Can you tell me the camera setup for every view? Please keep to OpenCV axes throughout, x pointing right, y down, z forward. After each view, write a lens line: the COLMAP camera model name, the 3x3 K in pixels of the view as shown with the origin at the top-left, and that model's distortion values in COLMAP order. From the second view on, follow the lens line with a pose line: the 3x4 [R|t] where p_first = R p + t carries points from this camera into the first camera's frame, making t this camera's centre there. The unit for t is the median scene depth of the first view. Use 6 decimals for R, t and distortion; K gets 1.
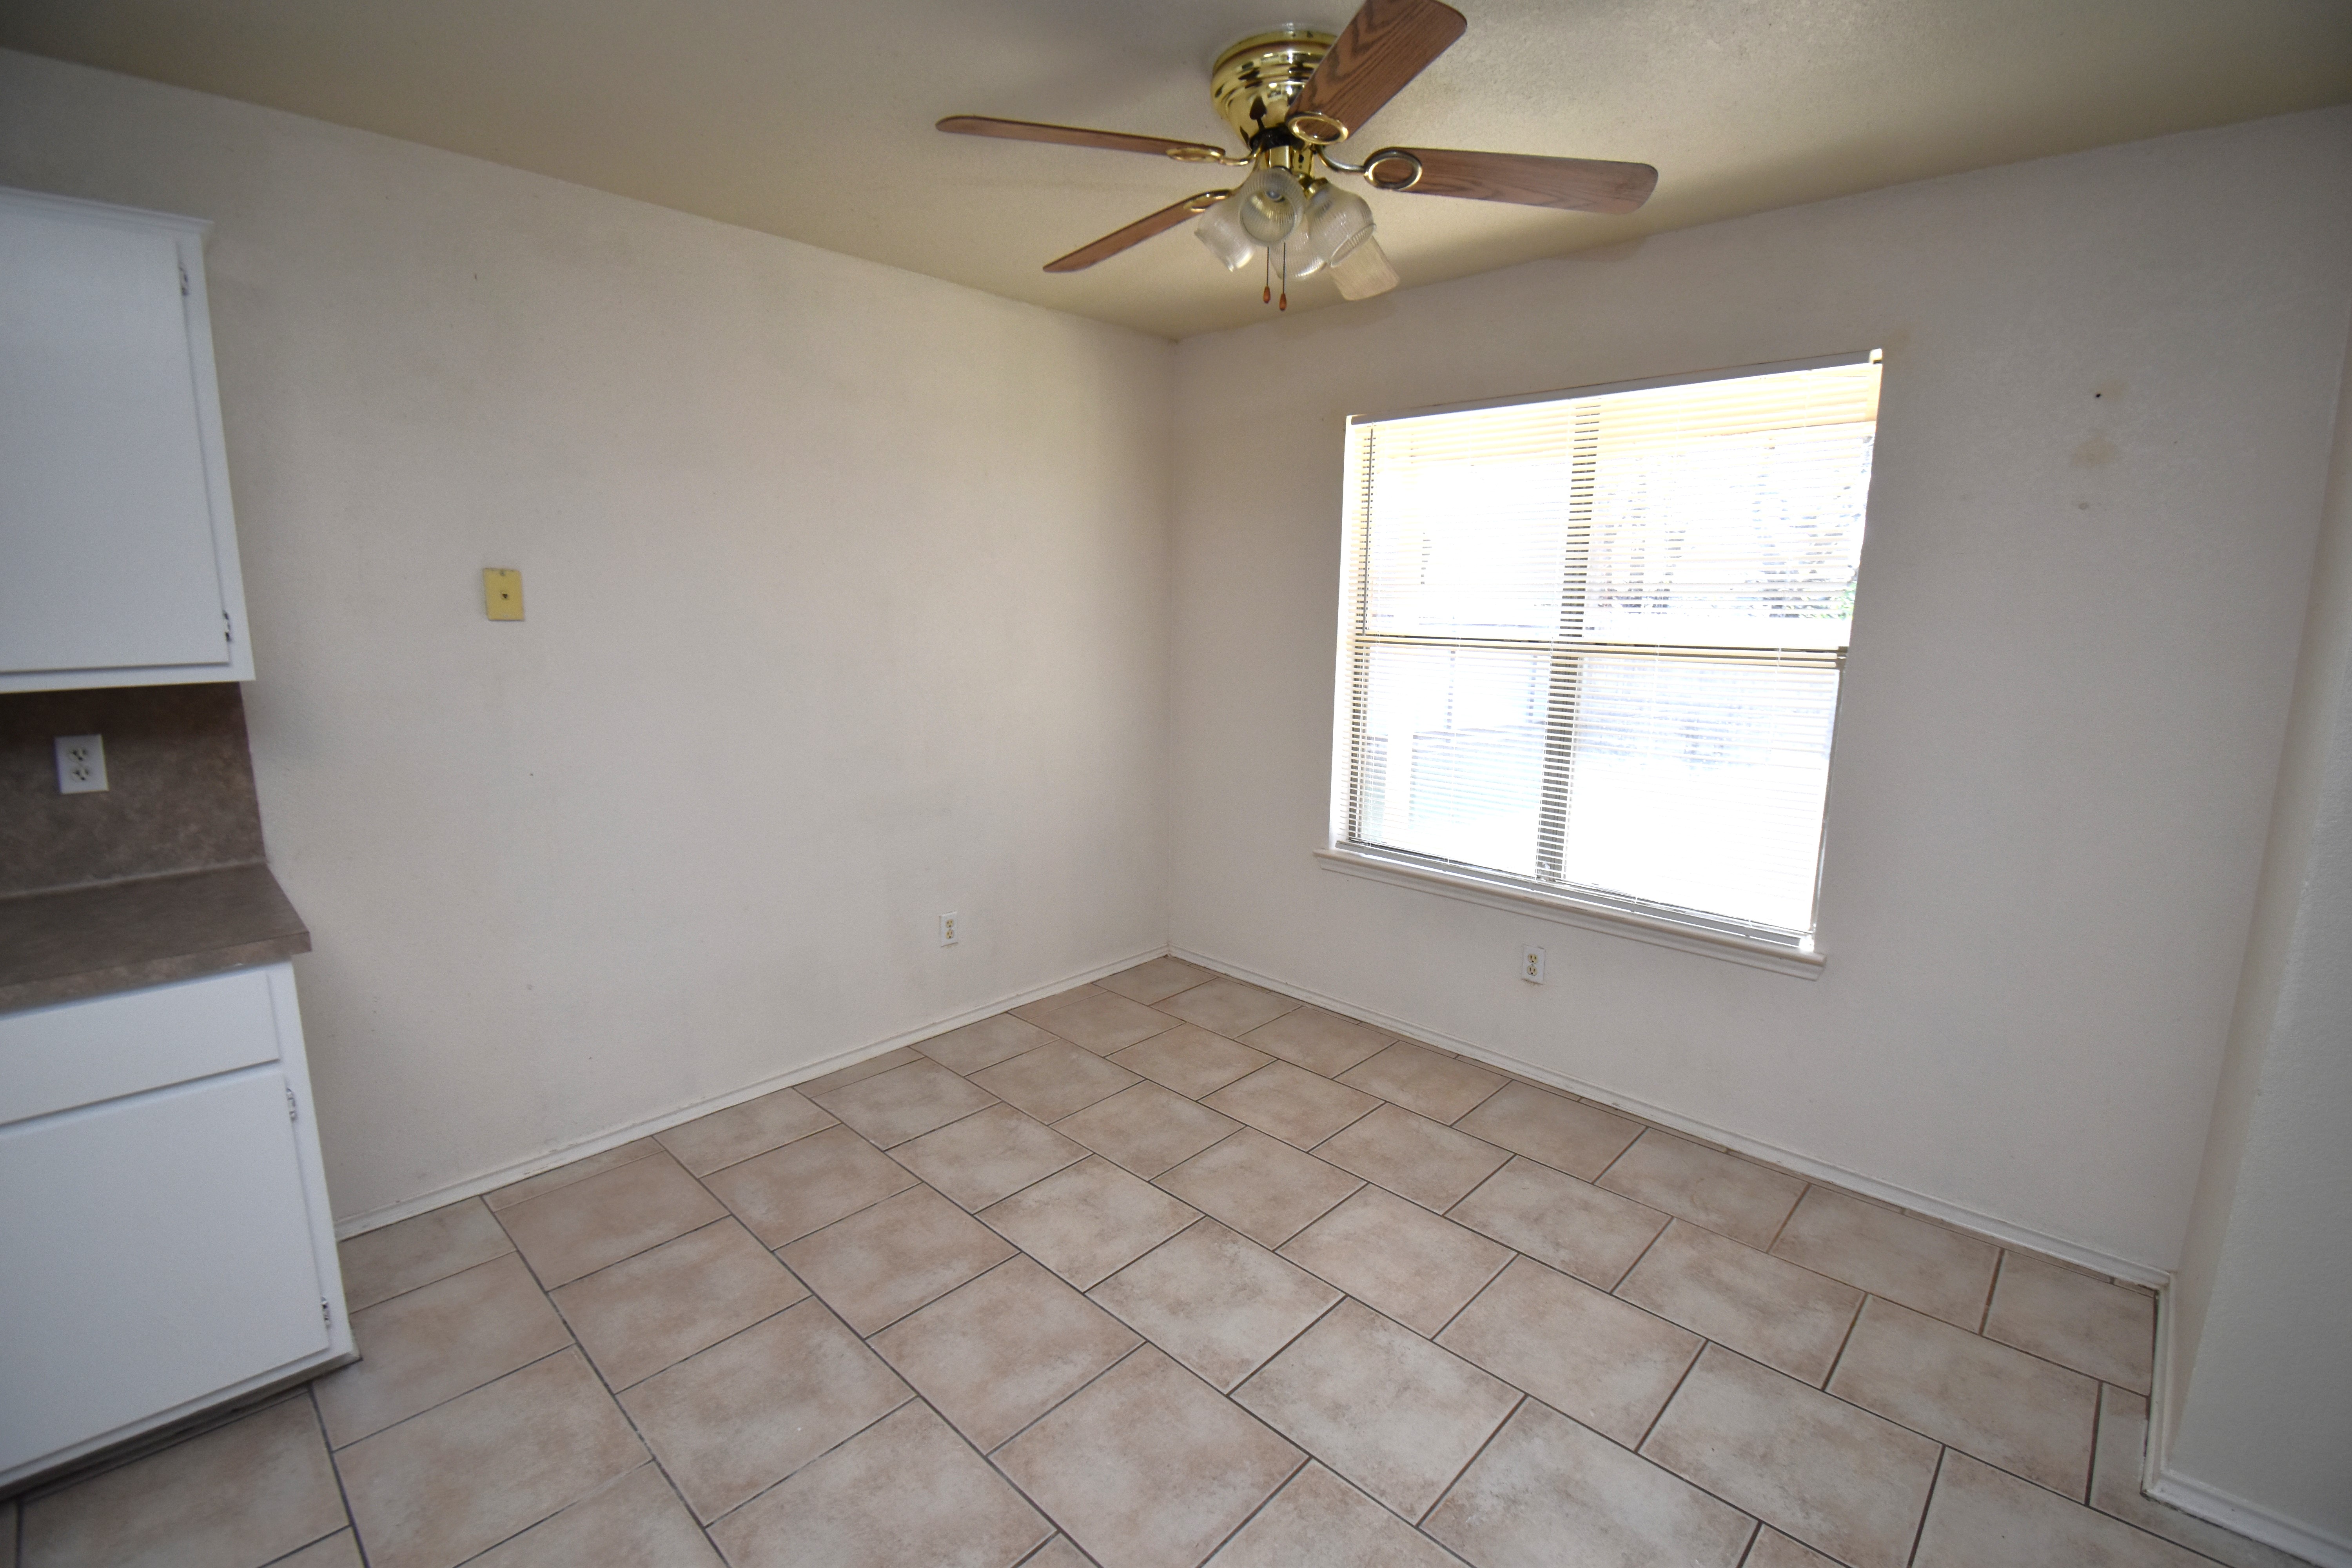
lens RADIAL K [[1029.1, 0, 1162.4], [0, 1029.1, 776.9], [0, 0, 1]] dist [0.010475, -0.019507]
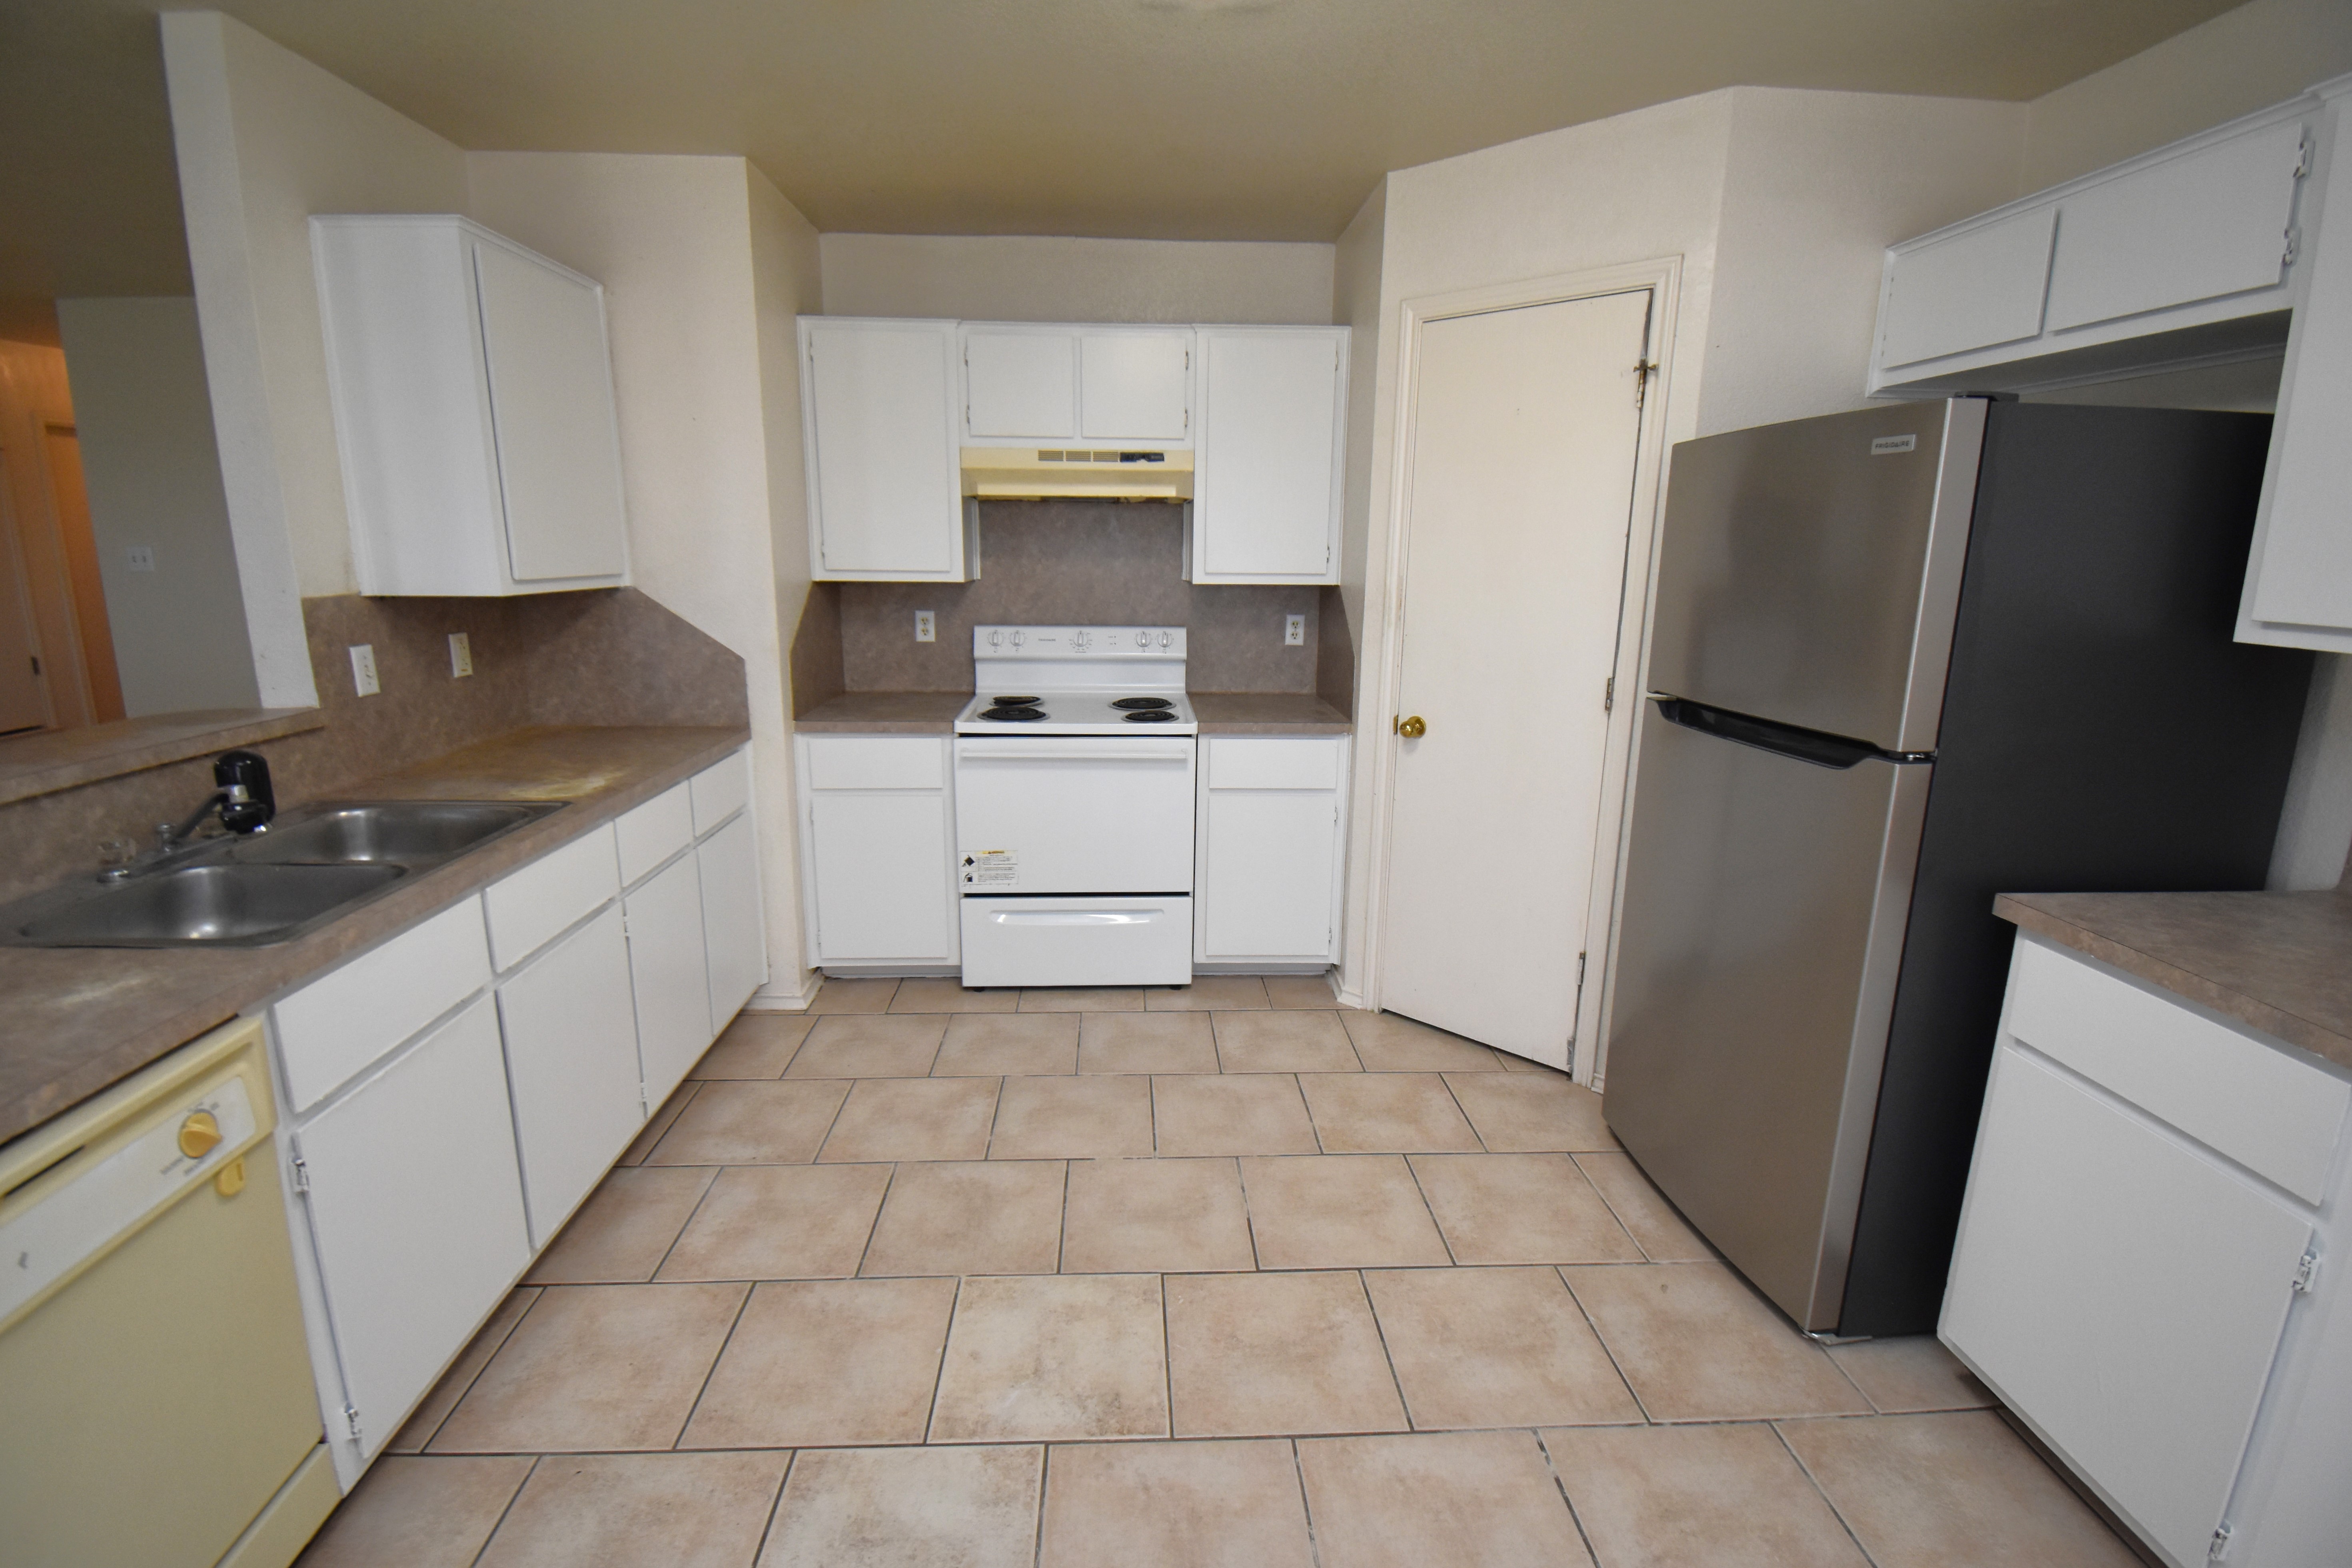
lens RADIAL K [[1029.2, 0, 1161.4], [0, 1029.2, 783.7], [0, 0, 1]] dist [0.010475, -0.019507]
pose [[-0.689248, 0.146197, -0.709622, 0.083080], [-0.141473, 0.933420, 0.329715, -0.076578], [0.710579, 0.327647, -0.622675, 0.556269]]
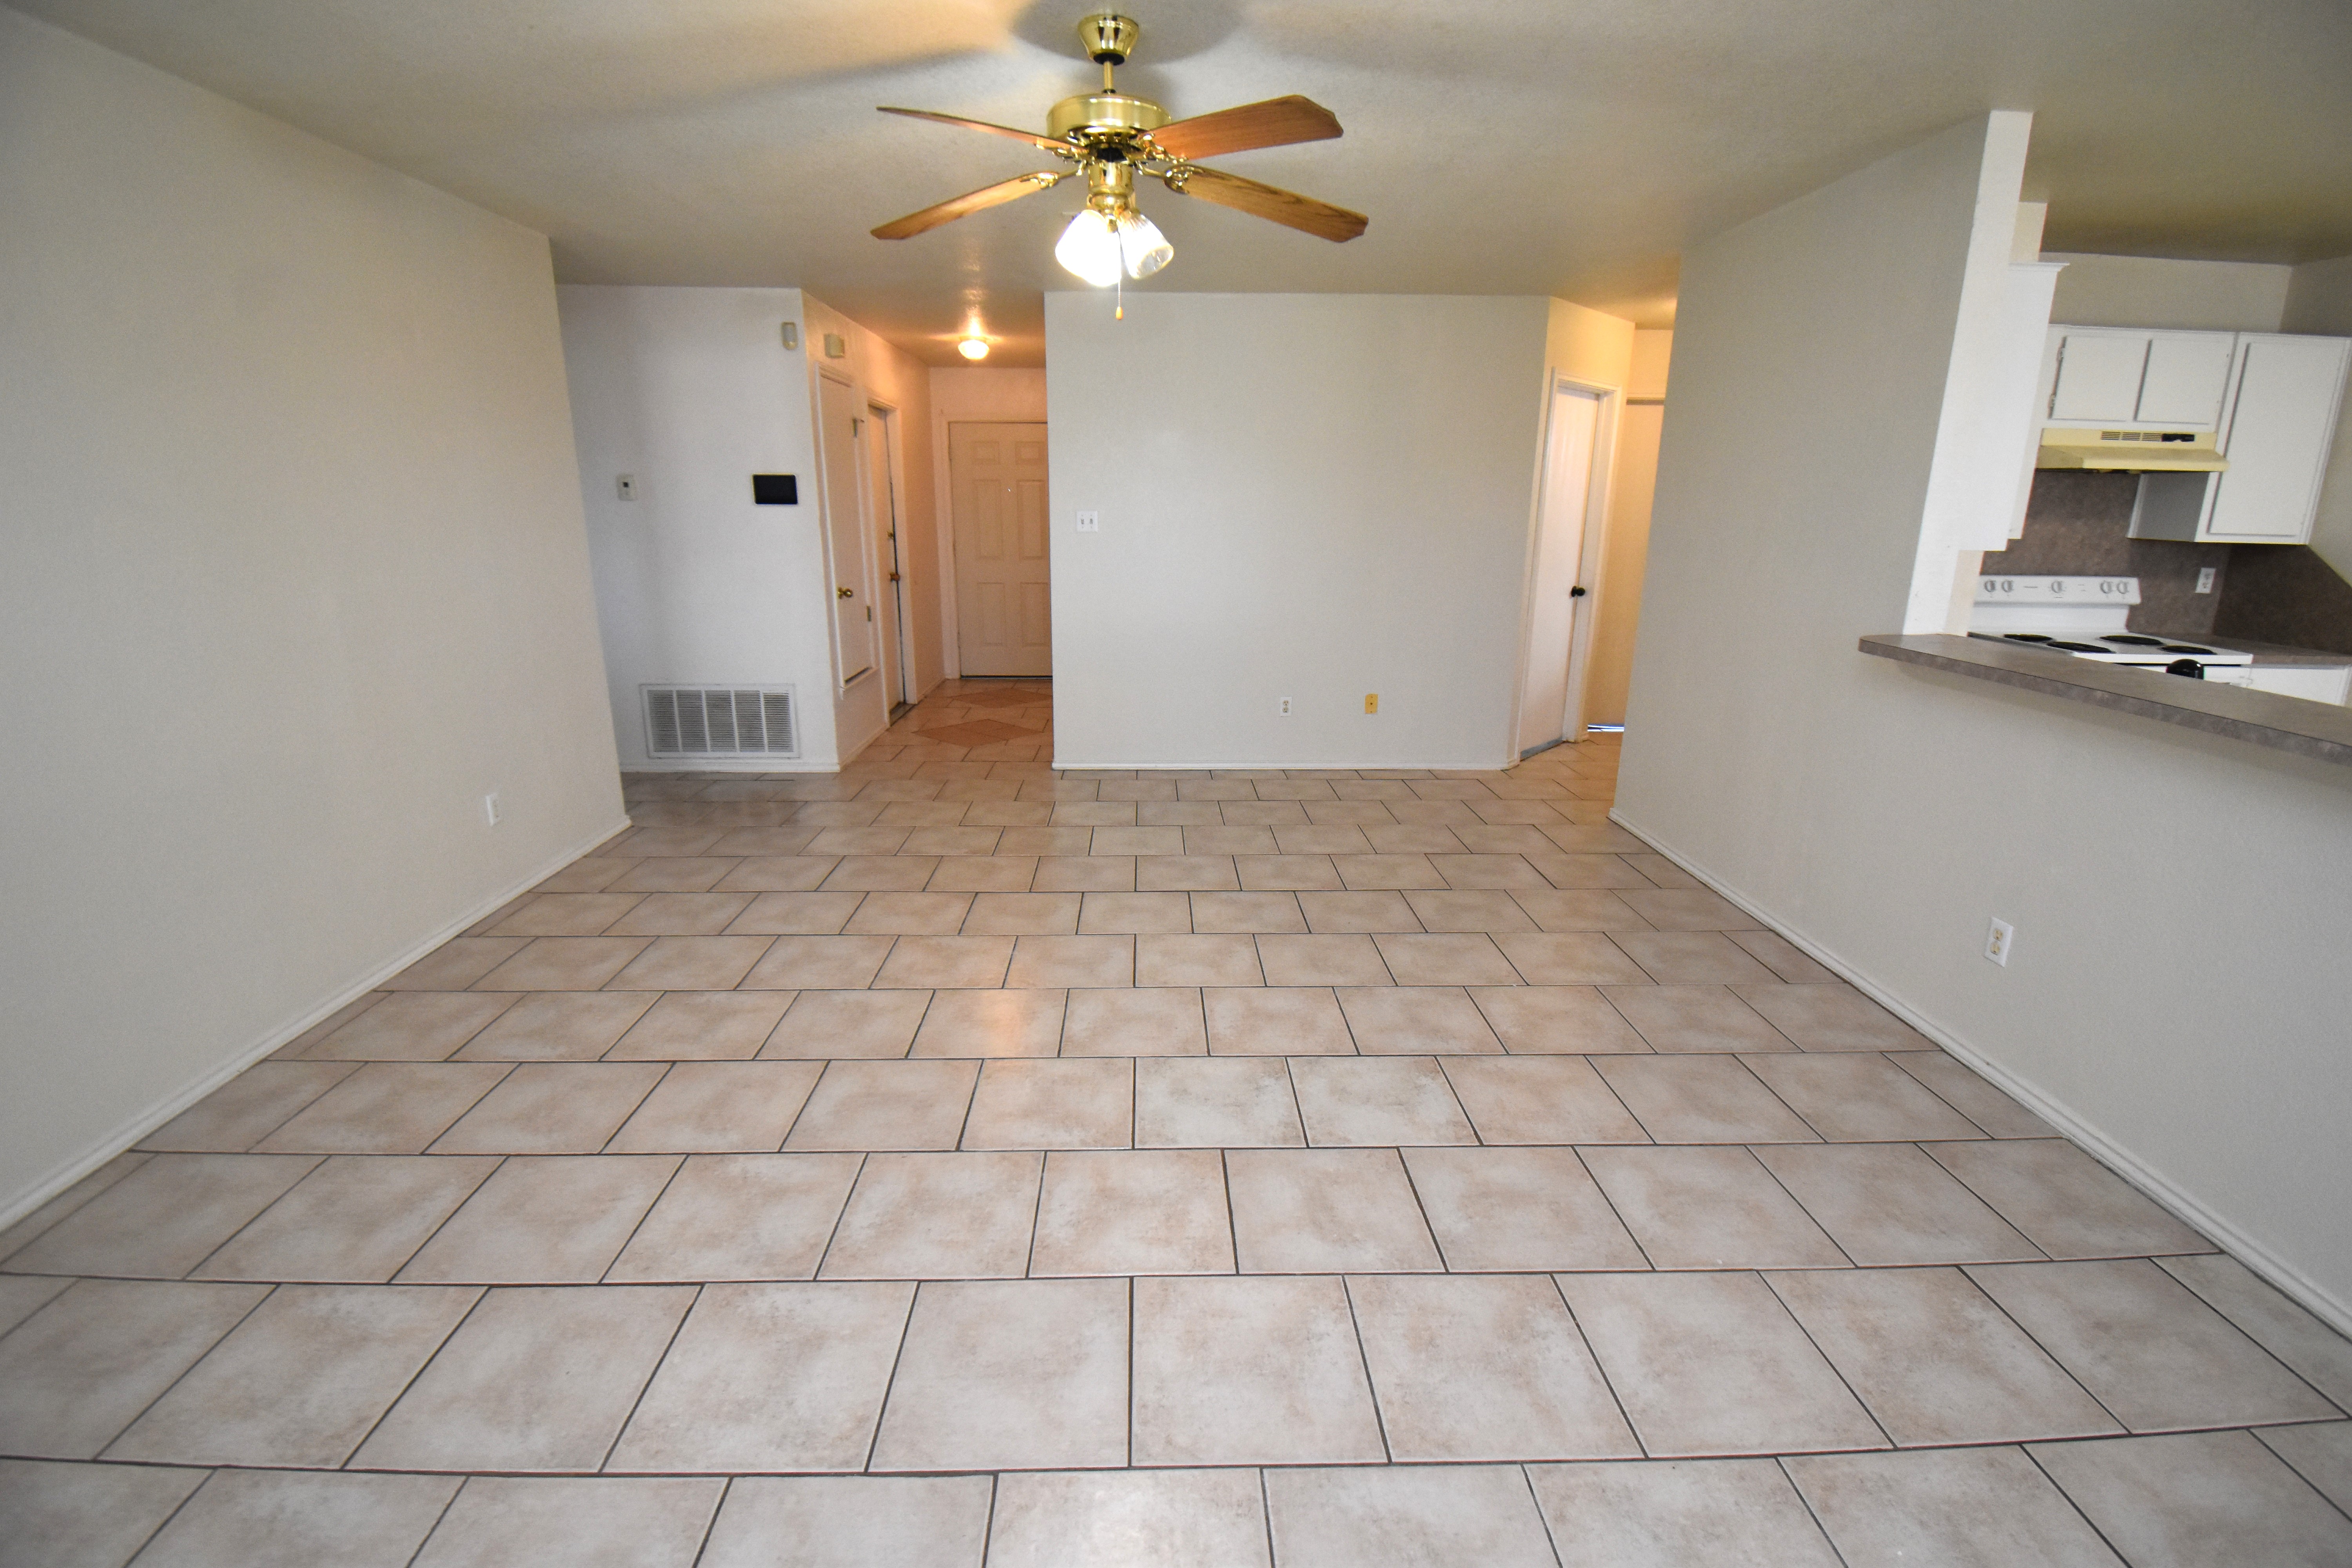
lens RADIAL K [[1029.1, 0, 1165.0], [0, 1029.1, 767.6], [0, 0, 1]] dist [0.010475, -0.019507]
pose [[-0.705725, 0.165071, -0.688988, 1.471411], [-0.132157, 0.924739, 0.356921, 0.099618], [0.696051, 0.342943, -0.630796, -0.392961]]
